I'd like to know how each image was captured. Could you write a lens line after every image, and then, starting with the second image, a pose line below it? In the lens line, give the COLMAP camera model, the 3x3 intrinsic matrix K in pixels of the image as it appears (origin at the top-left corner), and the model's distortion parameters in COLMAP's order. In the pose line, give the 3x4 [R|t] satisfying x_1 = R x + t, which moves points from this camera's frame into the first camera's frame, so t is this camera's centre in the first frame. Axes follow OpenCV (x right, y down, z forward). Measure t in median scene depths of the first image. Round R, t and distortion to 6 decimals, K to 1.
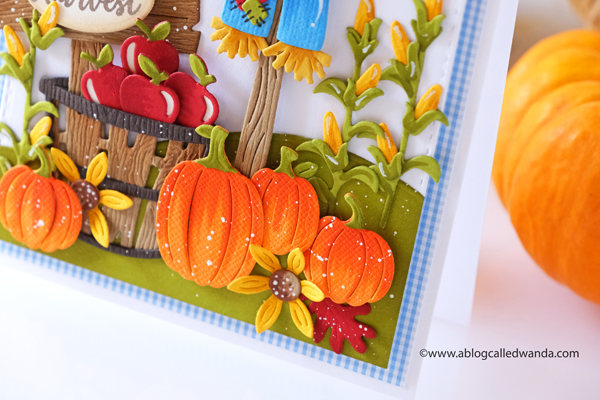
lens RADIAL K [[3075.7, 0, 300.0], [0, 3075.7, 200.0], [0, 0, 1]] dist [-0.623964, 1.182834]
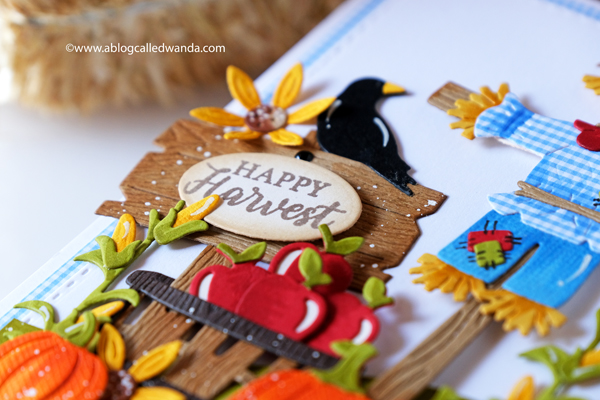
lens RADIAL K [[3075.7, 0, 300.0], [0, 3075.7, 200.0], [0, 0, 1]] dist [-0.623964, 1.182834]
pose [[0.863129, 0.482117, -0.150237, 0.049485], [-0.351820, 0.360688, -0.863786, 0.573524], [-0.362257, 0.798415, 0.480939, 0.637389]]
